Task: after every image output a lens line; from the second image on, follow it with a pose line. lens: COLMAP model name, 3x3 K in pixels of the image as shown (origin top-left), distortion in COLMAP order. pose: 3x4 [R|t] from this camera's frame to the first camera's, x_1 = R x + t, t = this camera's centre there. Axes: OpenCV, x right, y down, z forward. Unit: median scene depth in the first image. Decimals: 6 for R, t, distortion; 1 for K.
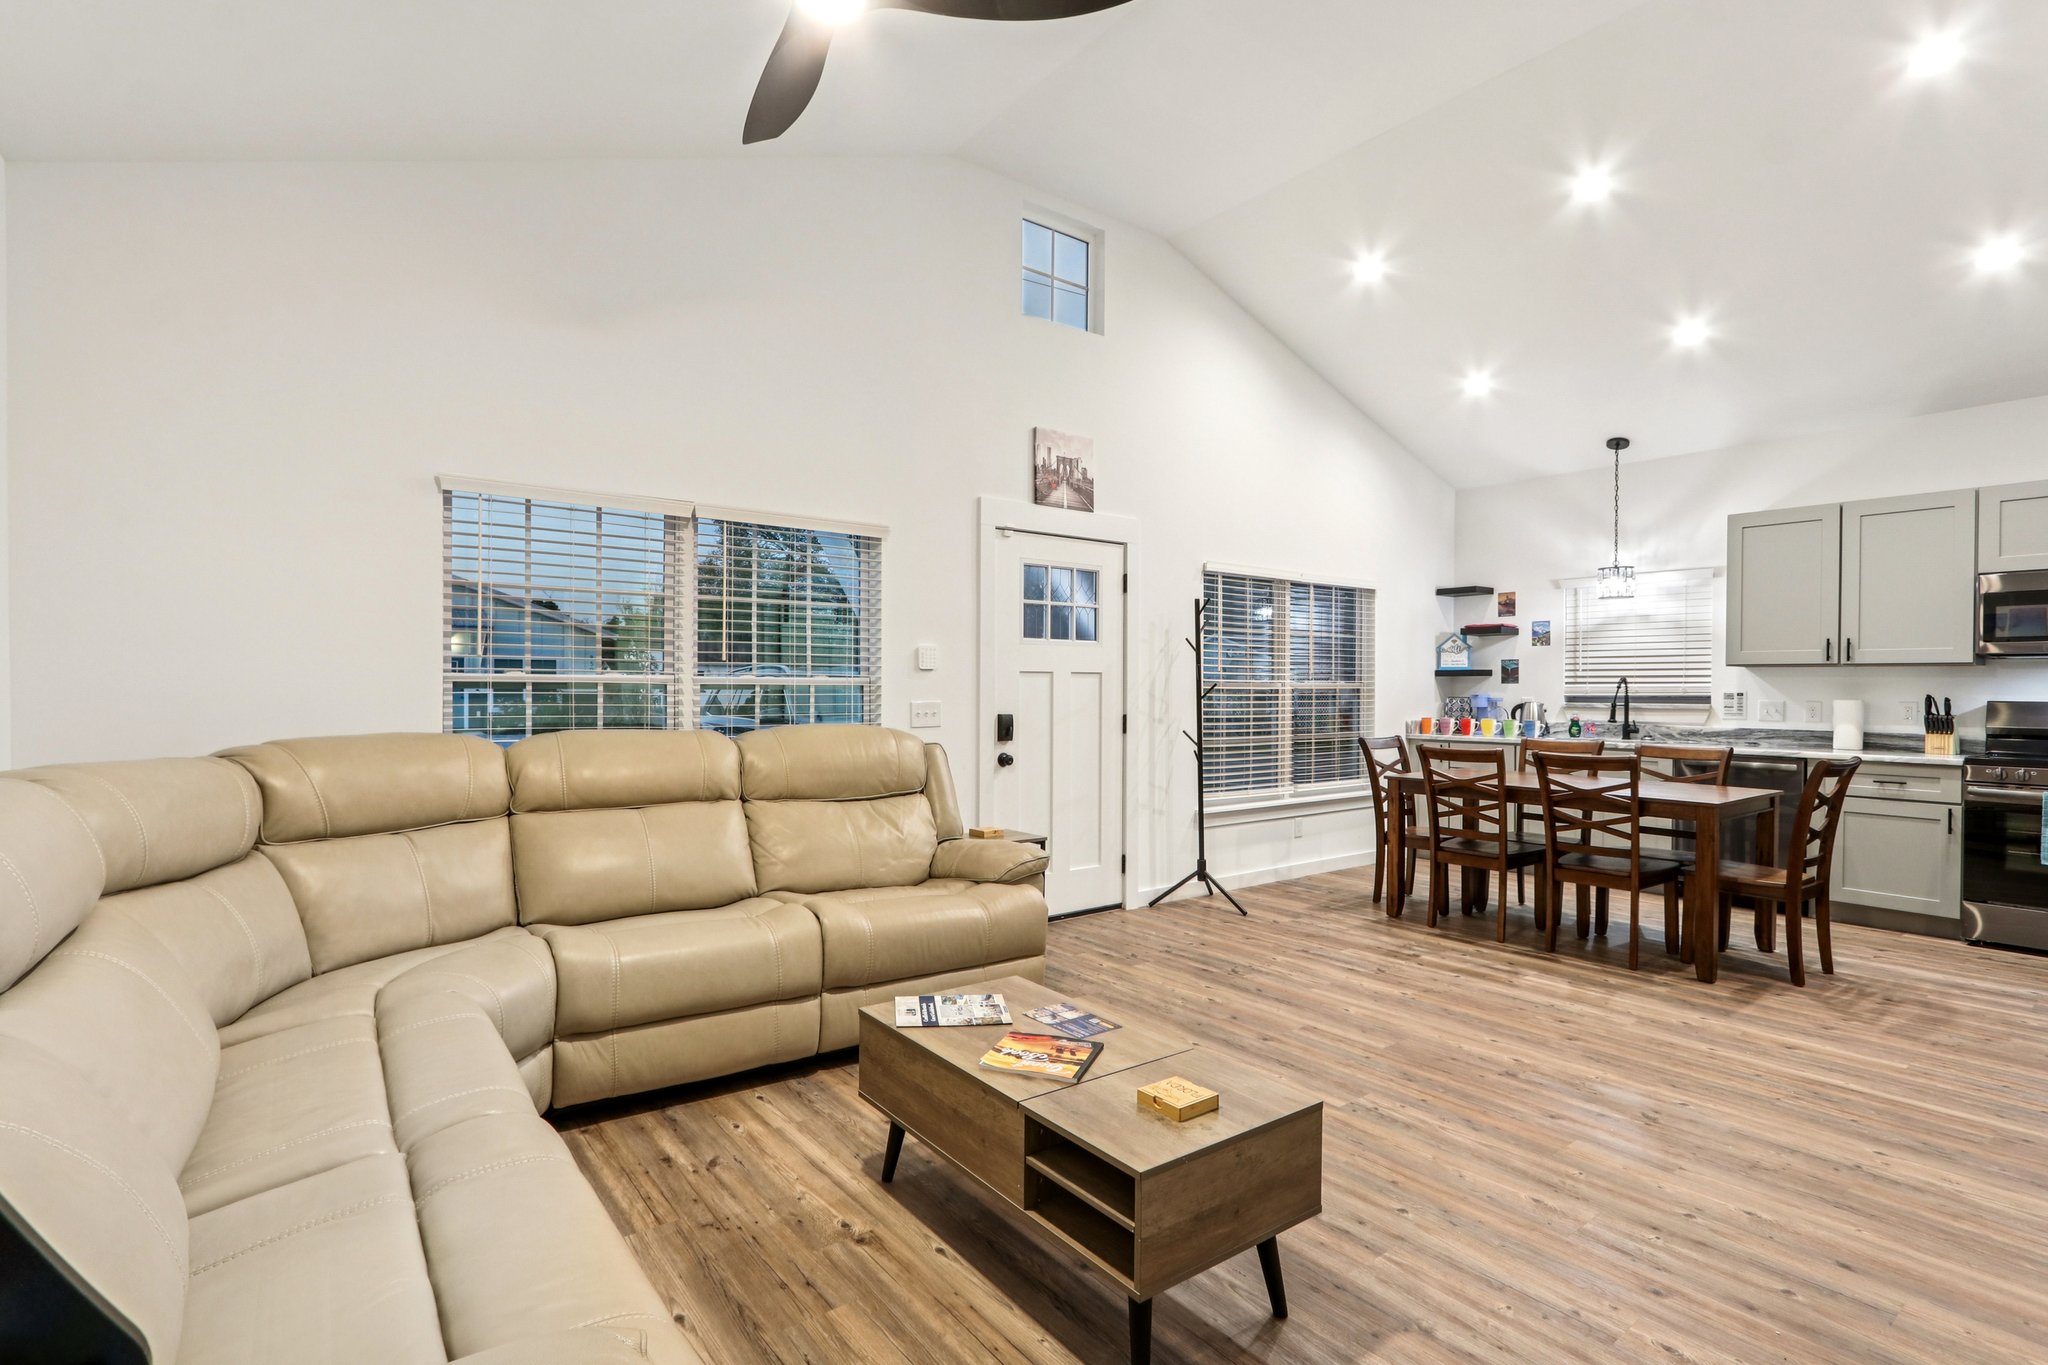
lens RADIAL K [[992.0, 0, 971.8], [0, 992.0, 691.6], [0, 0, 1]] dist [-0.004000, 0.002433]
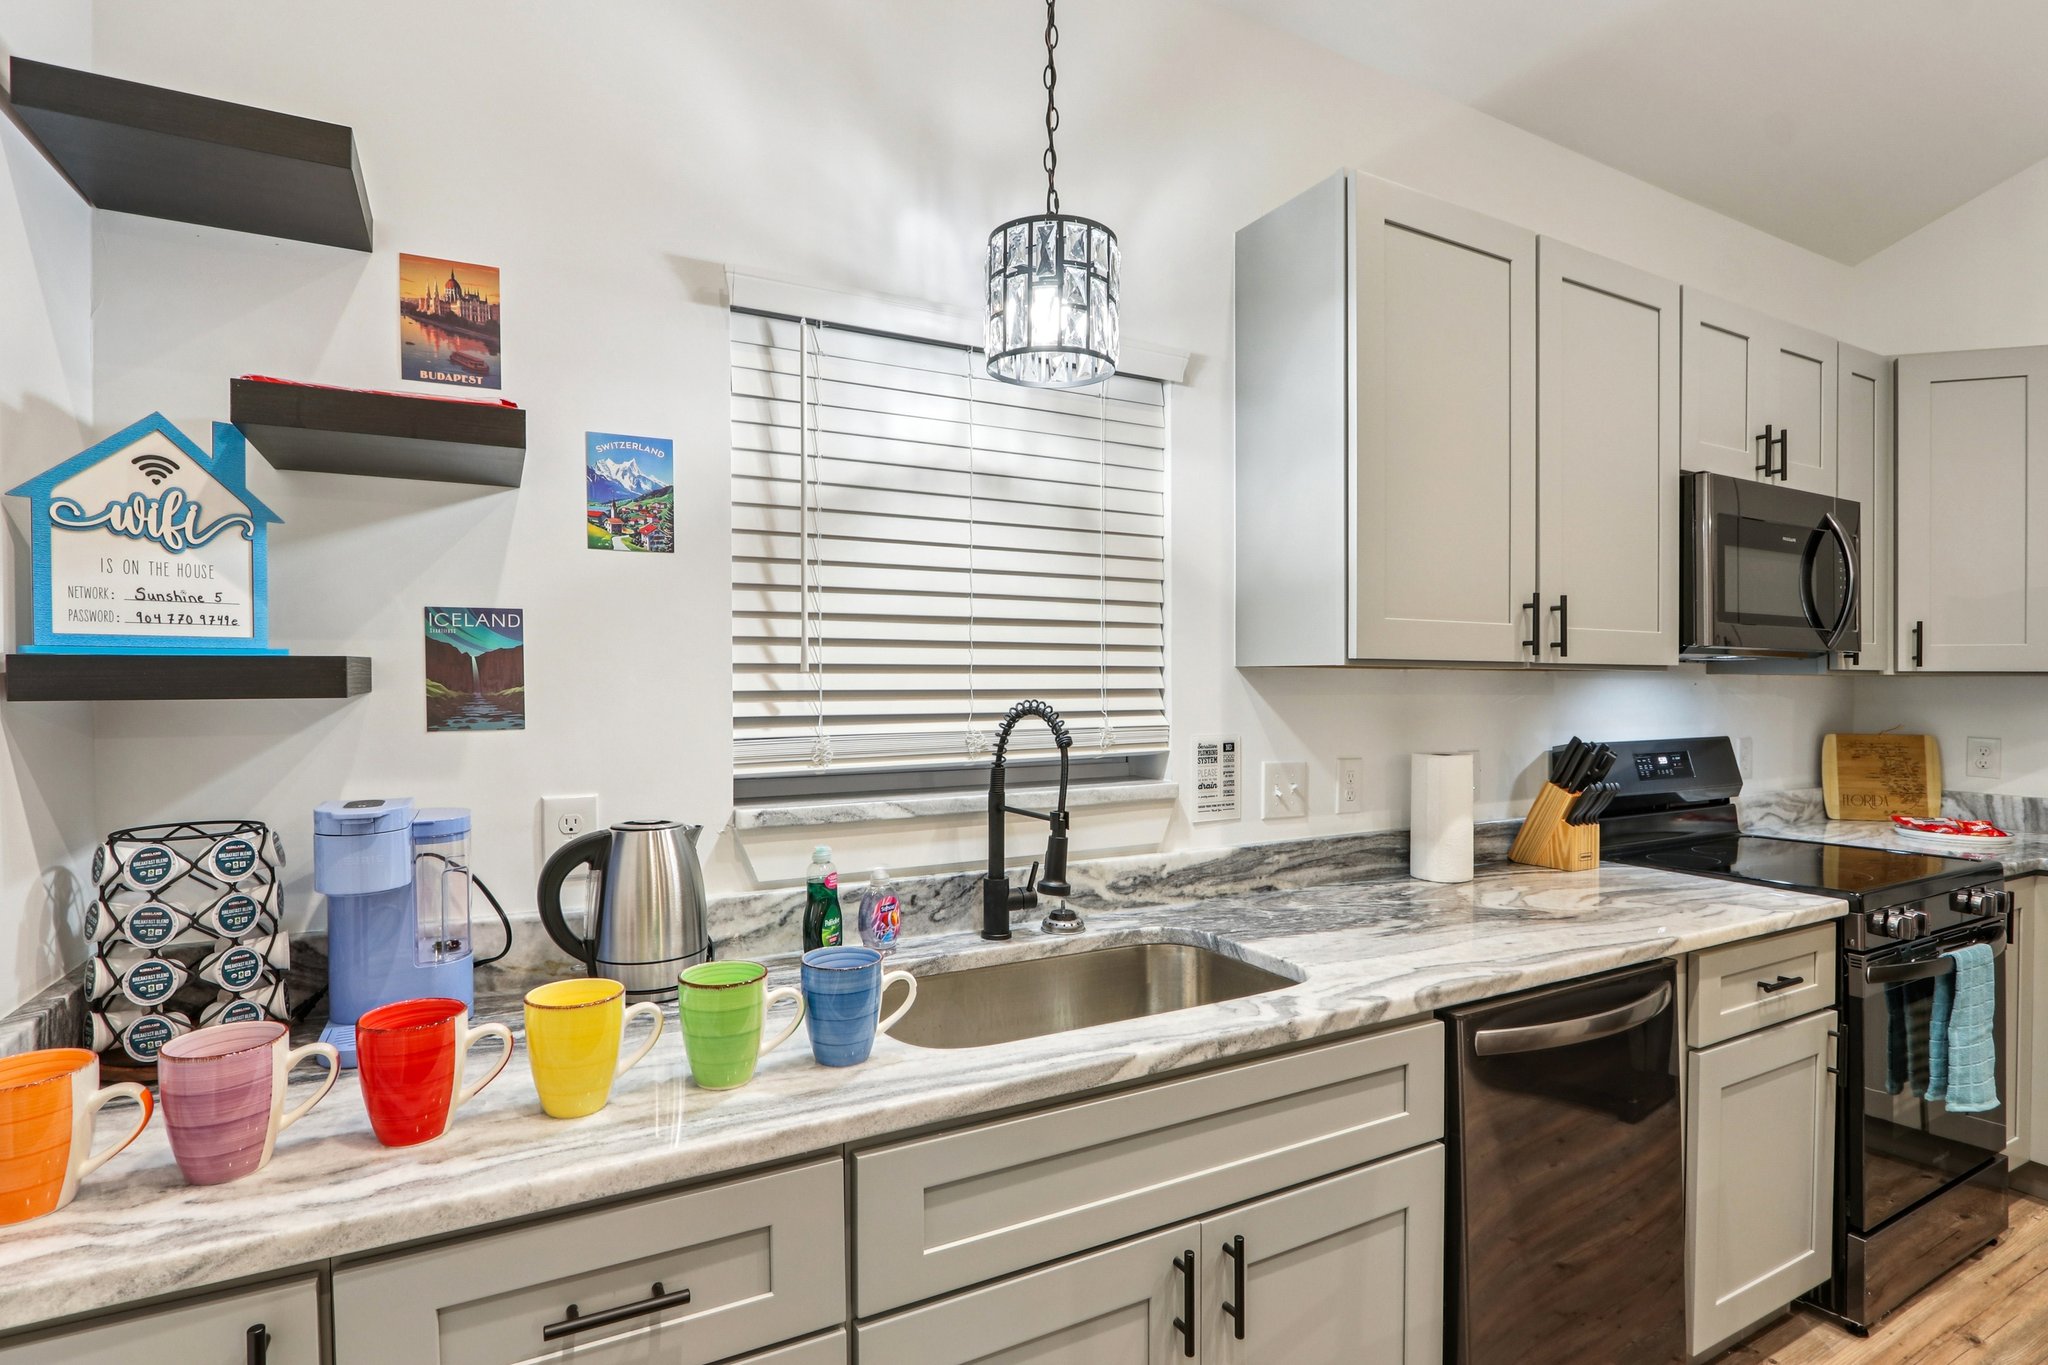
lens RADIAL K [[992.0, 0, 996.7], [0, 992.0, 684.1], [0, 0, 1]] dist [-0.004000, 0.002433]
pose [[0.143834, -0.013947, 0.989503, 0.435152], [0.002293, 0.999903, 0.013761, -0.023524], [-0.989599, 0.000290, 0.143852, 1.040699]]
